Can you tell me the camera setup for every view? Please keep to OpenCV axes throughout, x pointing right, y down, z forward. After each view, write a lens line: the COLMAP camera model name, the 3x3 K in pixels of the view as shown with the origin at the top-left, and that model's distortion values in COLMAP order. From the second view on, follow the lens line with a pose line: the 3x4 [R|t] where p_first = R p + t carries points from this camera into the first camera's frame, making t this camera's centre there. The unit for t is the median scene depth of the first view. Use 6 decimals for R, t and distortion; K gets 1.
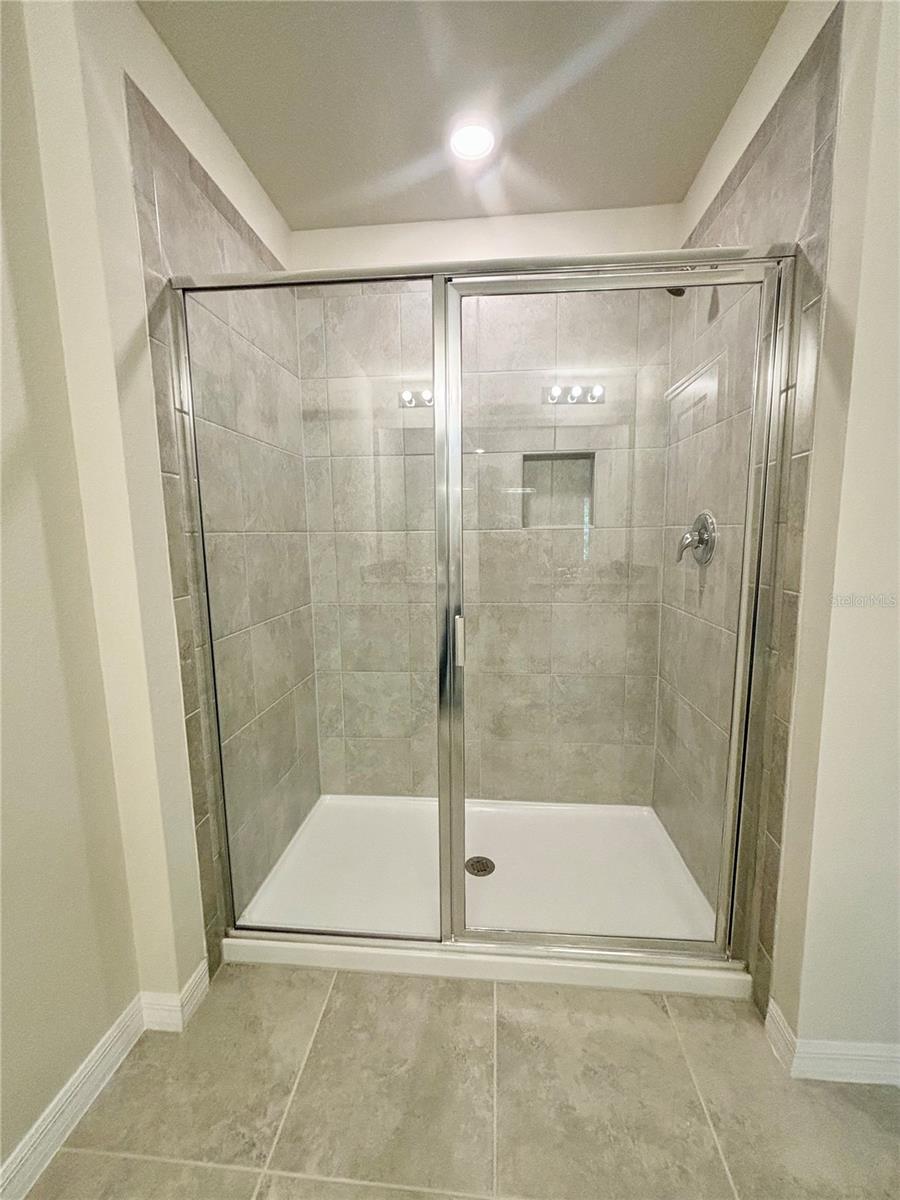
lens RADIAL K [[485.9, 0, 450.0], [0, 485.9, 600.0], [0, 0, 1]] dist [0.000508, -0.000058]
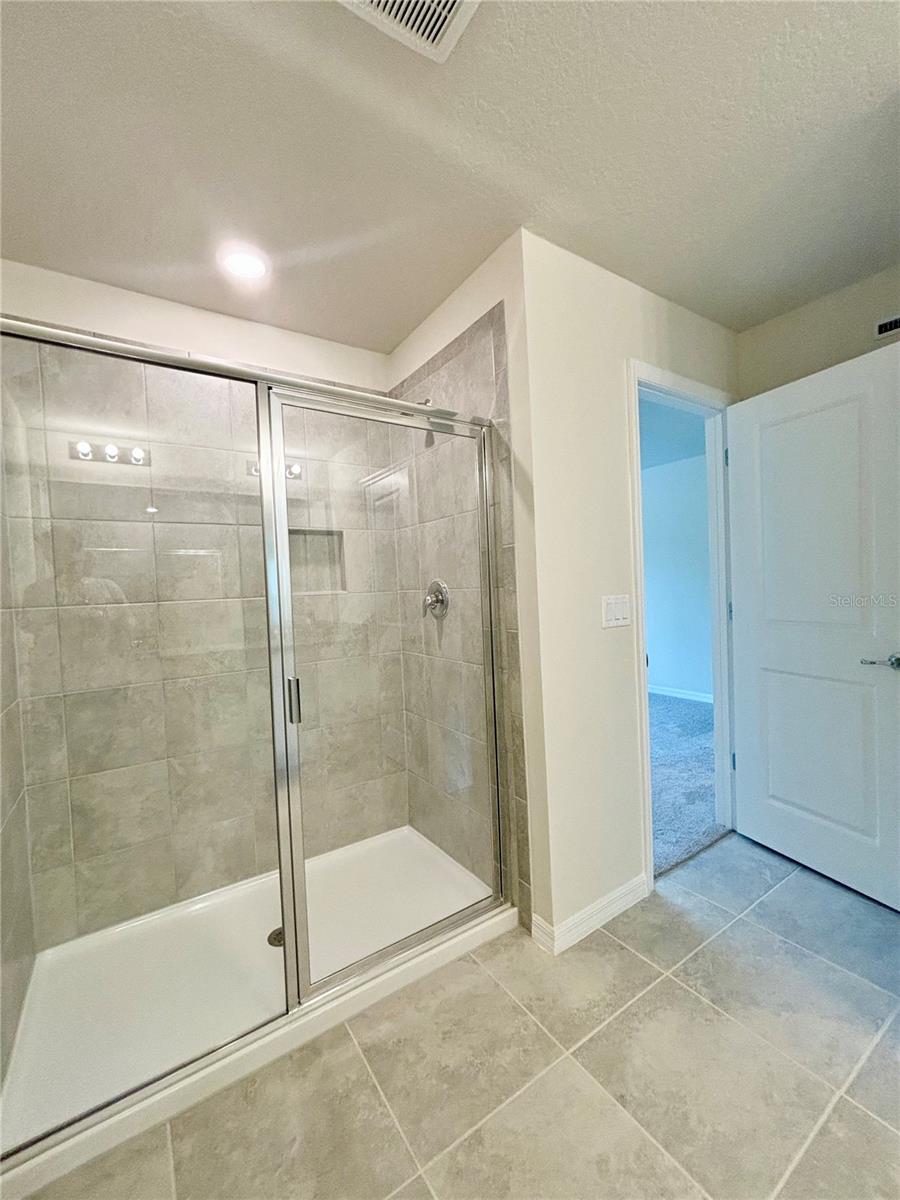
lens RADIAL K [[485.9, 0, 450.0], [0, 485.9, 600.0], [0, 0, 1]] dist [0.000508, -0.000058]
pose [[0.779499, -0.037618, 0.625273, -0.323093], [0.116552, 0.989474, -0.085769, -0.003318], [-0.615466, 0.139734, 0.775678, -0.078389]]
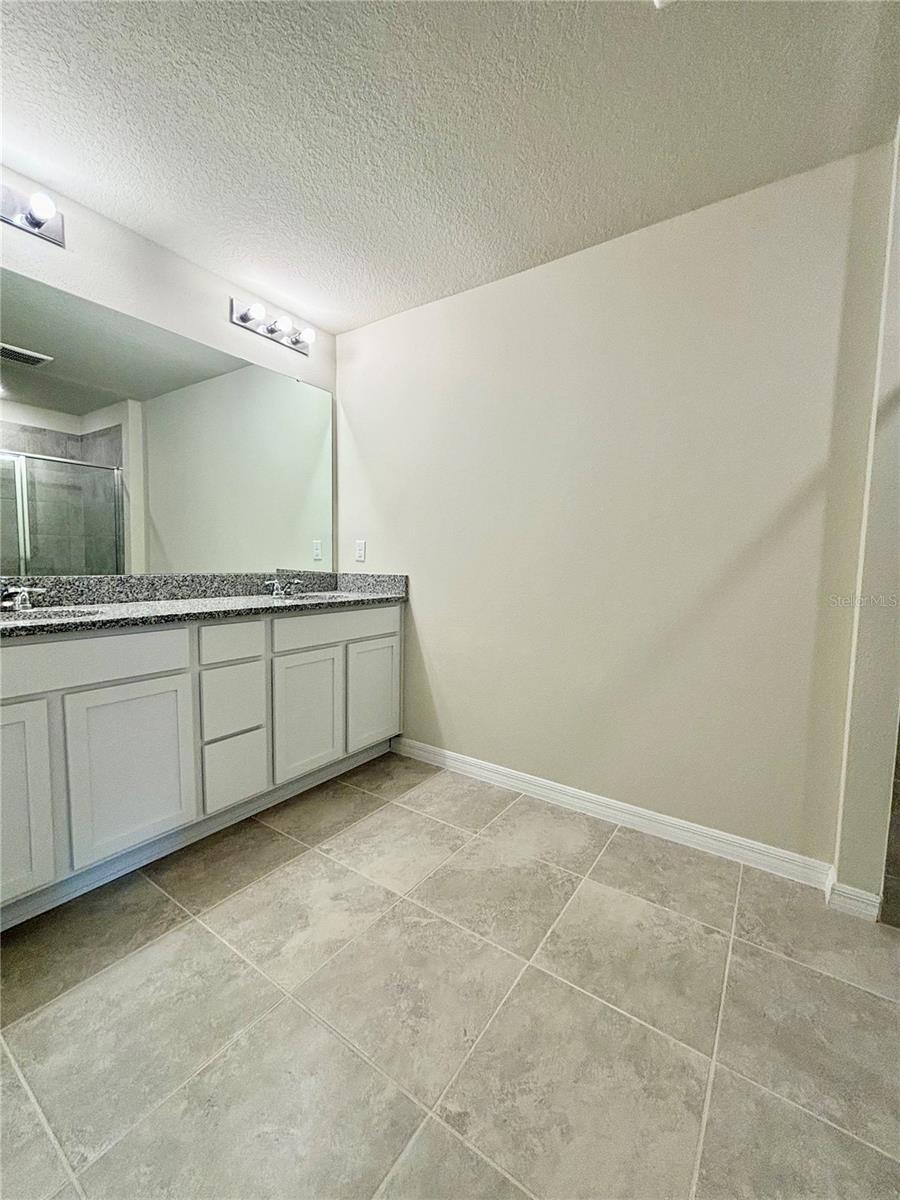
lens RADIAL K [[485.9, 0, 450.0], [0, 485.9, 600.0], [0, 0, 1]] dist [0.000508, -0.000058]
pose [[-0.494988, 0.073562, -0.865781, 0.844385], [-0.129940, 0.978938, 0.157466, 0.001160], [0.859129, 0.190443, -0.475004, 0.484677]]
